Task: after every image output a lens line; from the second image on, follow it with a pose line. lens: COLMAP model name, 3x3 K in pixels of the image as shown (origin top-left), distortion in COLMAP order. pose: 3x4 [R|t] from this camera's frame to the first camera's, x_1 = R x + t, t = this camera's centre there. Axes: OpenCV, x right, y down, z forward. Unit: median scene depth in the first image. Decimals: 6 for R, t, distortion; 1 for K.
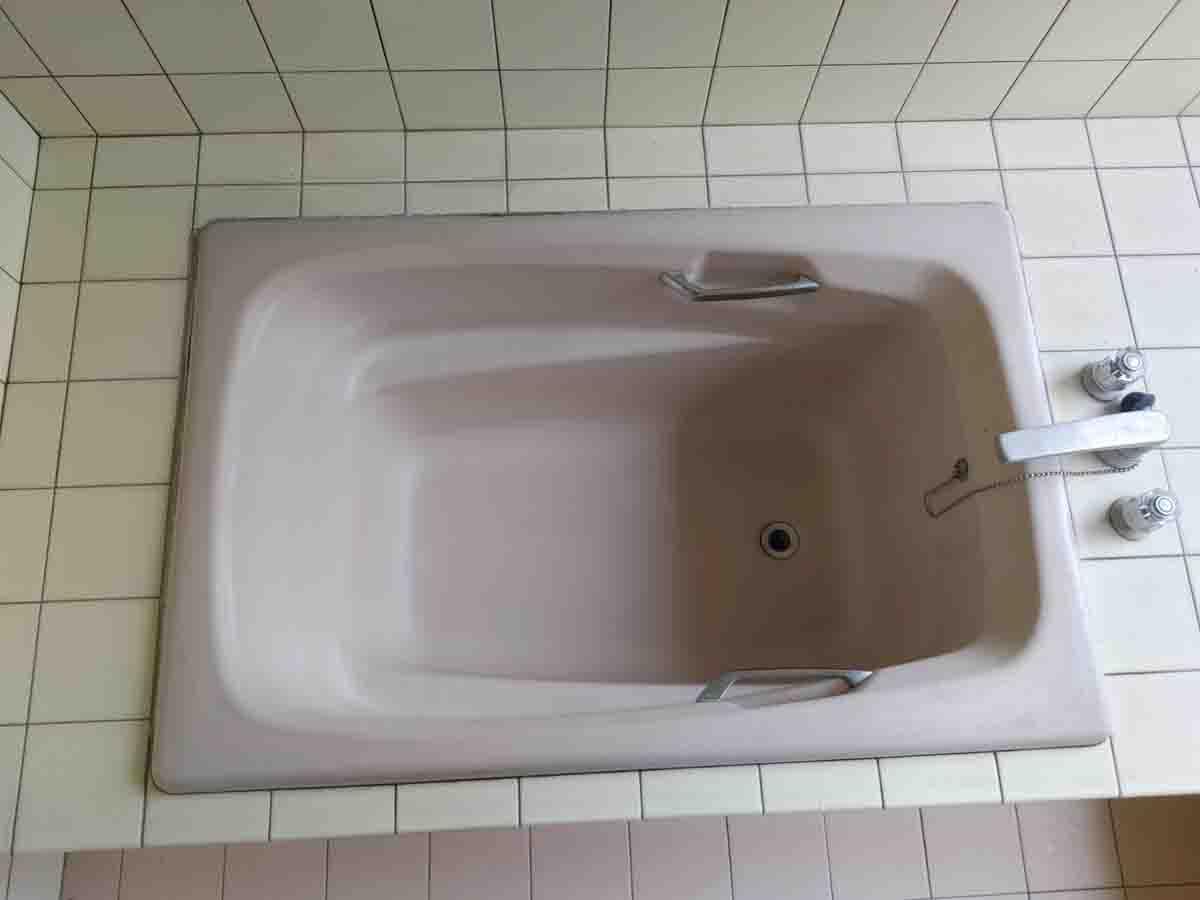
lens RADIAL K [[870.1, 0, 600.7], [0, 870.1, 449.9], [0, 0, 1]] dist [0.029225, -0.031180]
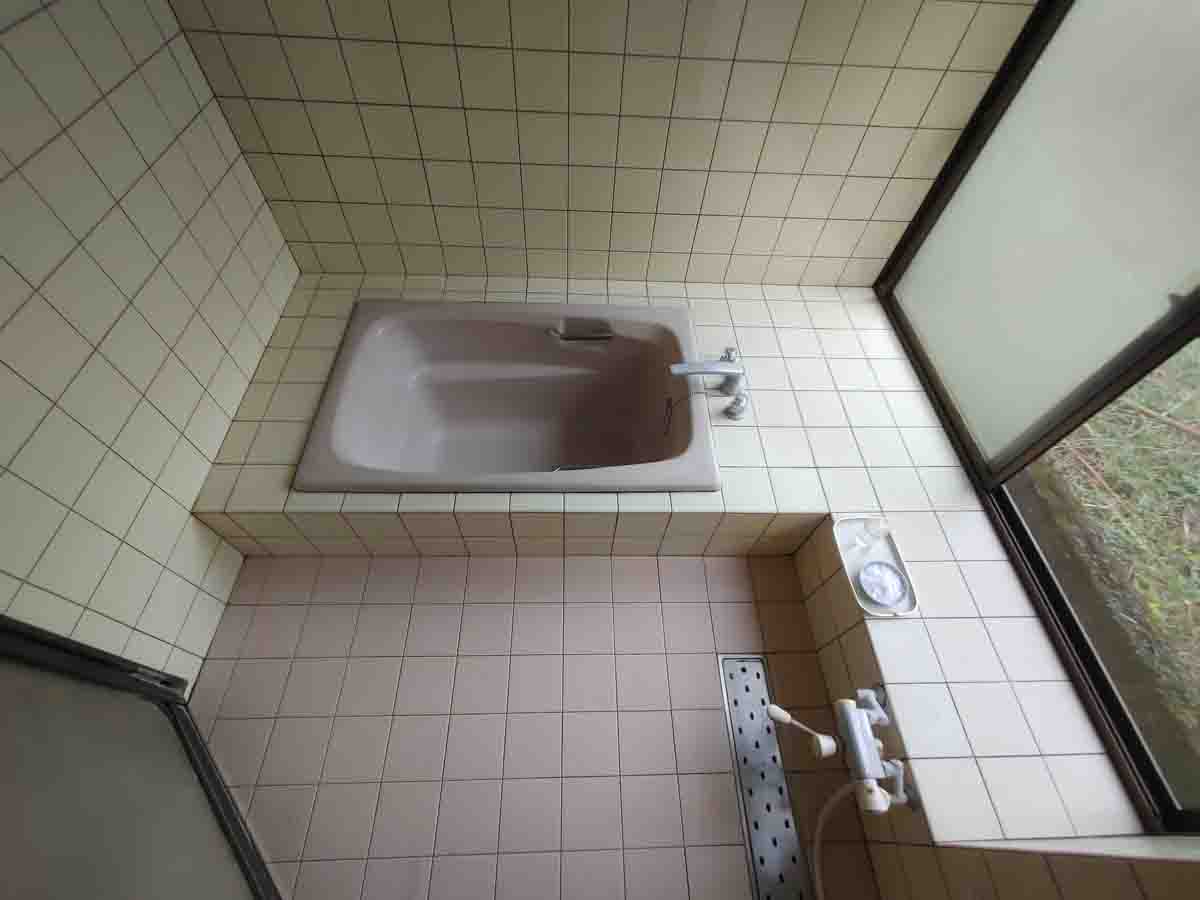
lens RADIAL K [[528.0, 0, 602.3], [0, 528.0, 444.3], [0, 0, 1]] dist [0.001286, -0.001138]
pose [[0.999645, 0.026651, -0.000009, 0.240452], [-0.025268, 0.947686, -0.318202, 0.579955], [-0.008472, 0.318089, 0.948023, -0.287011]]
